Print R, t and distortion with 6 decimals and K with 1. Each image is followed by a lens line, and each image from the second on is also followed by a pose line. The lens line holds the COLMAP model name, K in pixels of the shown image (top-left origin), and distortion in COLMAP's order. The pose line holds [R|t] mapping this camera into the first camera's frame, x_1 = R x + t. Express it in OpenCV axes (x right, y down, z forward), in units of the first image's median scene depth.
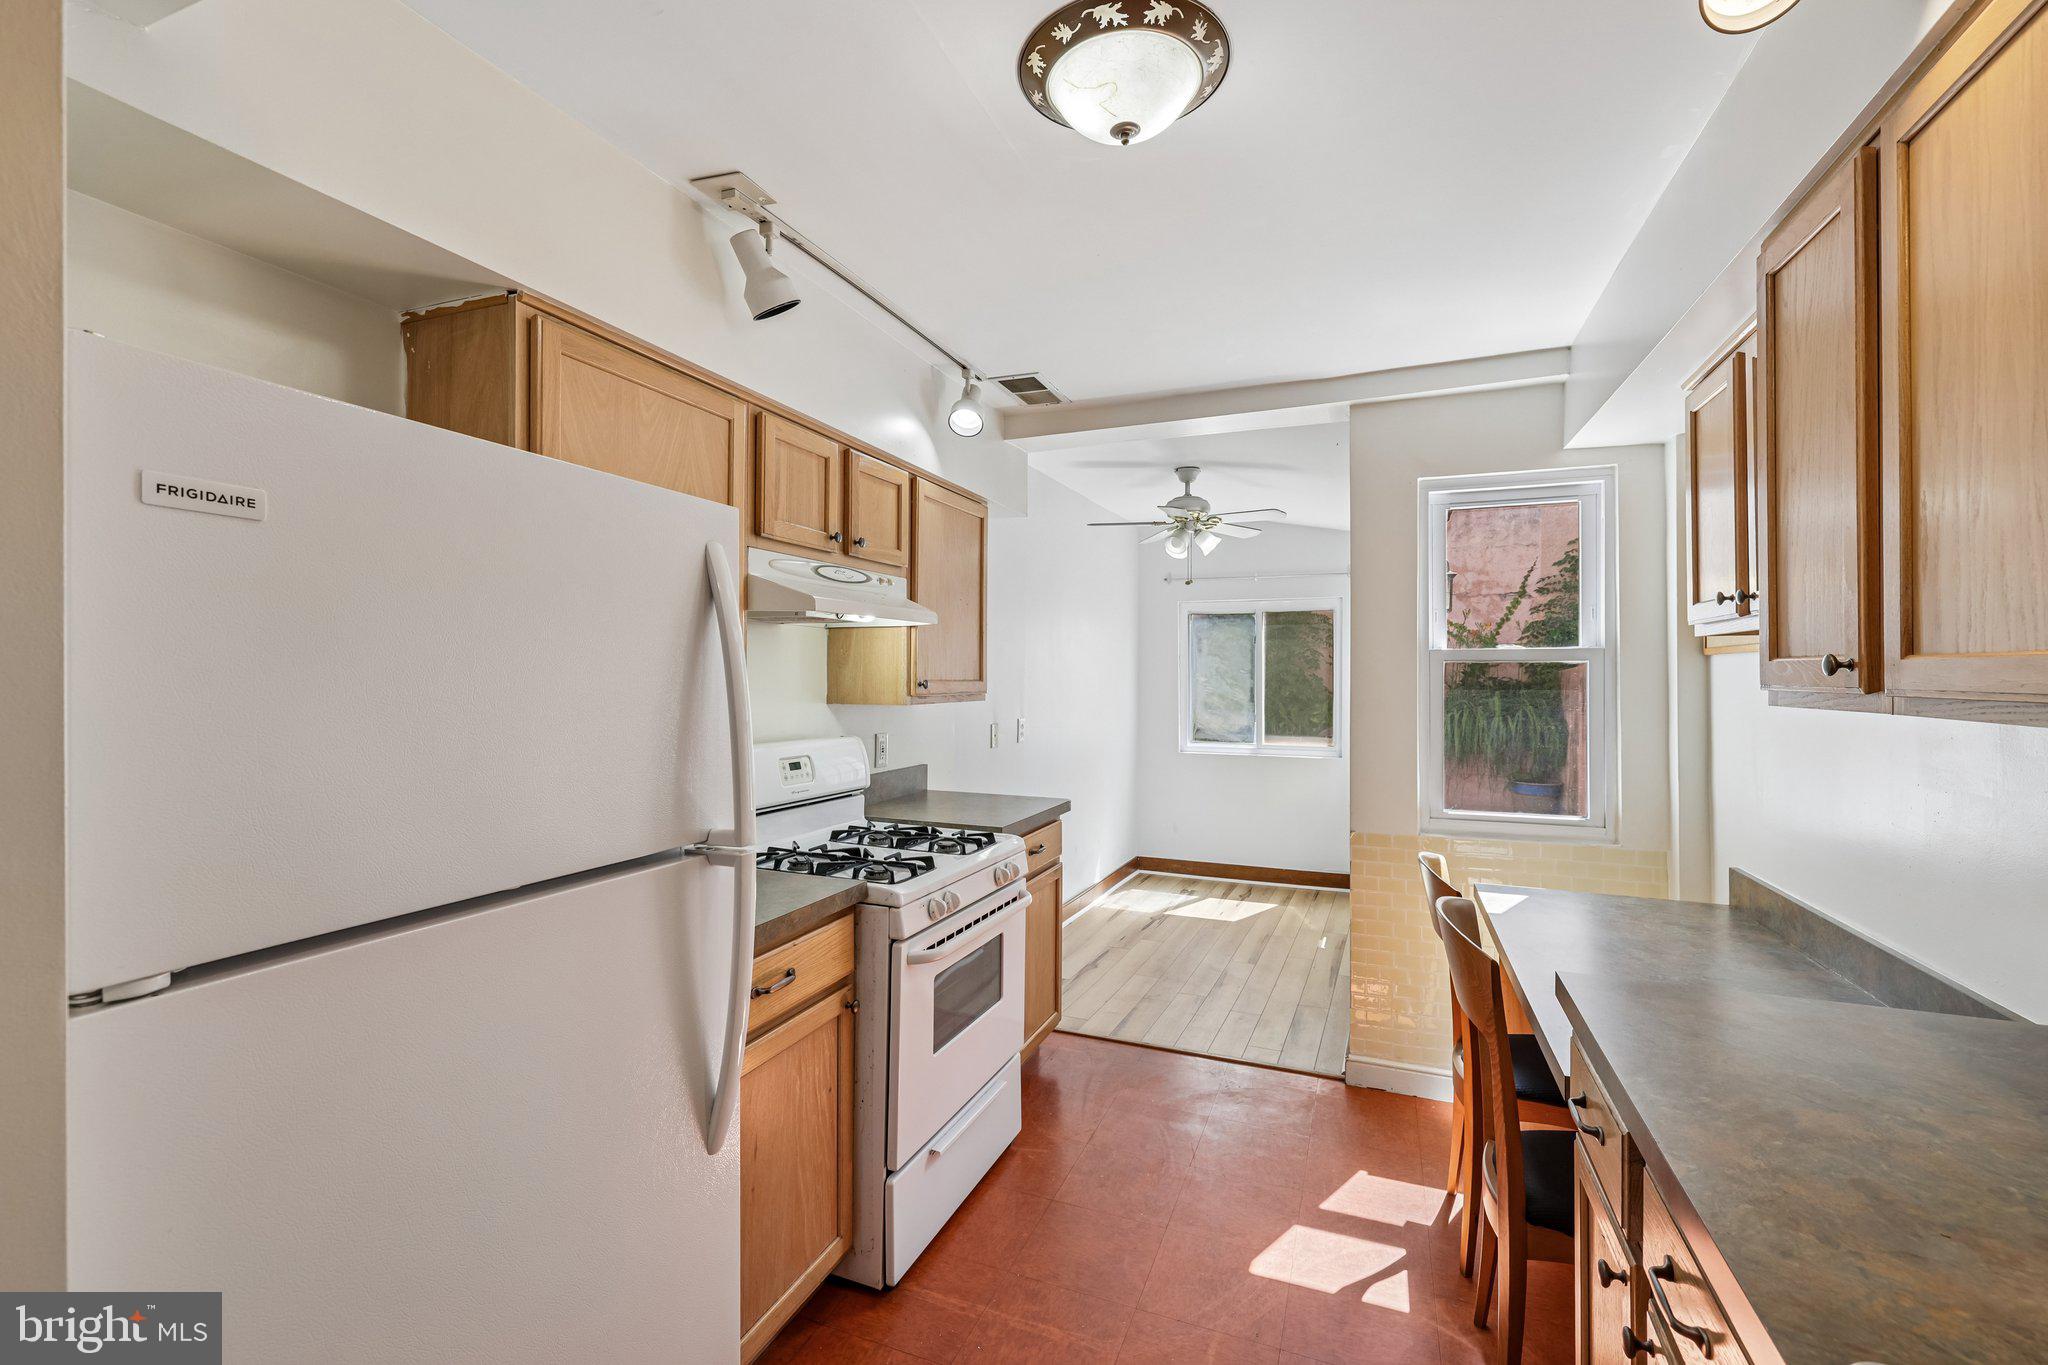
lens RADIAL K [[882.2, 0, 1015.2], [0, 882.2, 670.2], [0, 0, 1]] dist [0.002852, 0.001088]
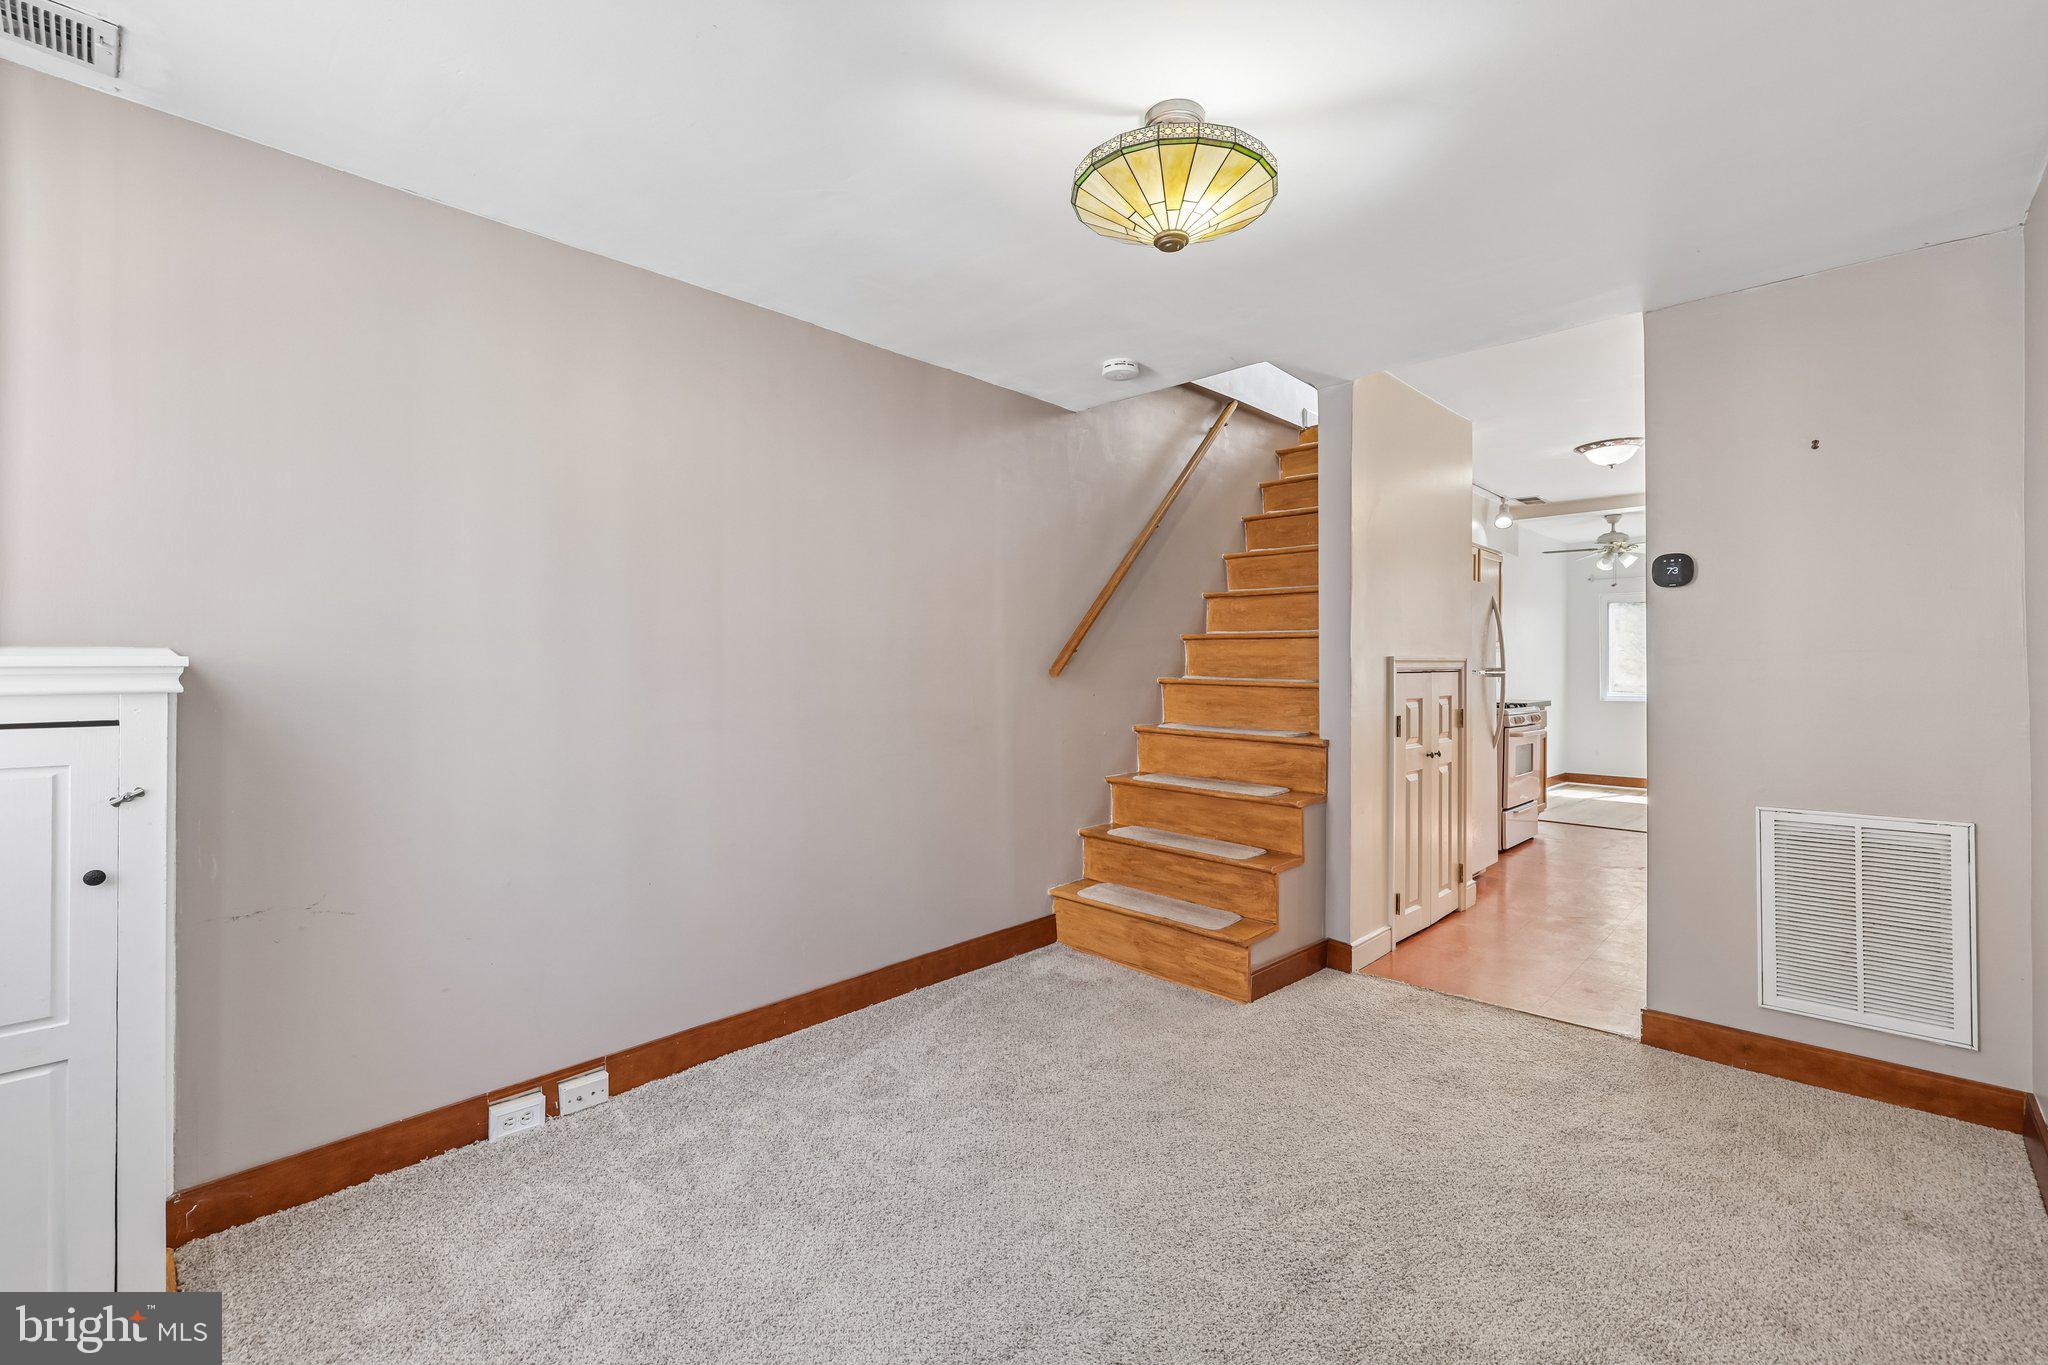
lens RADIAL K [[882.2, 0, 1017.2], [0, 882.2, 680.0], [0, 0, 1]] dist [0.002852, 0.001088]
pose [[0.932186, -0.003754, -0.361960, -0.240172], [0.009588, 0.999851, 0.014324, 0.041801], [0.361852, -0.016823, 0.932084, -0.920944]]
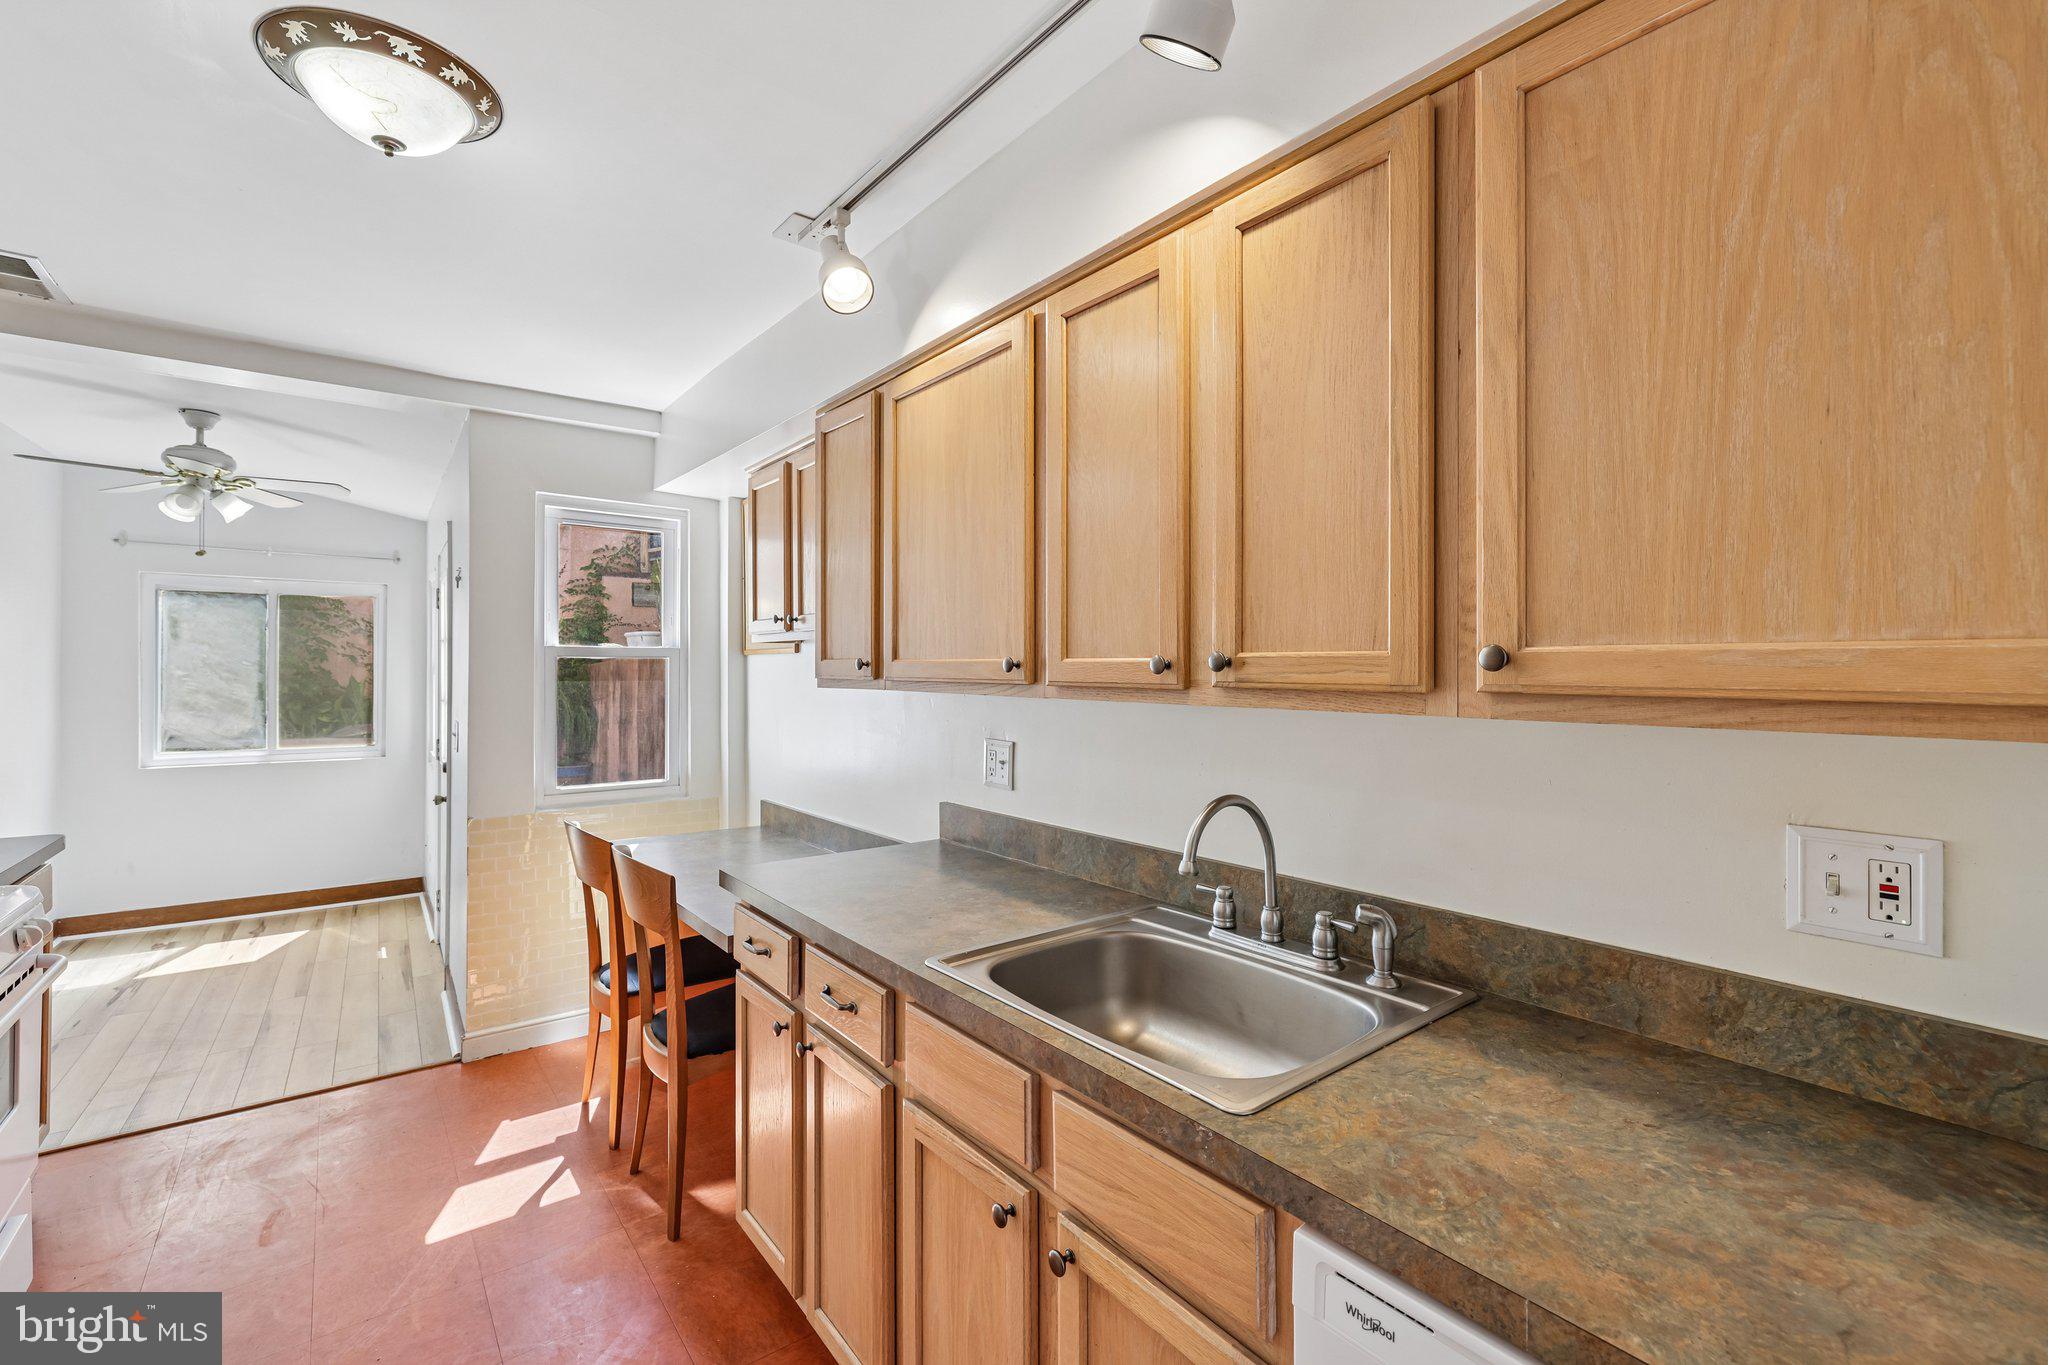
lens RADIAL K [[882.2, 0, 1010.2], [0, 882.2, 666.4], [0, 0, 1]] dist [0.002852, 0.001088]
pose [[0.506042, 0.003160, 0.862503, -0.126868], [-0.006550, 0.999979, 0.000179, -0.000724], [-0.862484, -0.005740, 0.506052, -0.049492]]
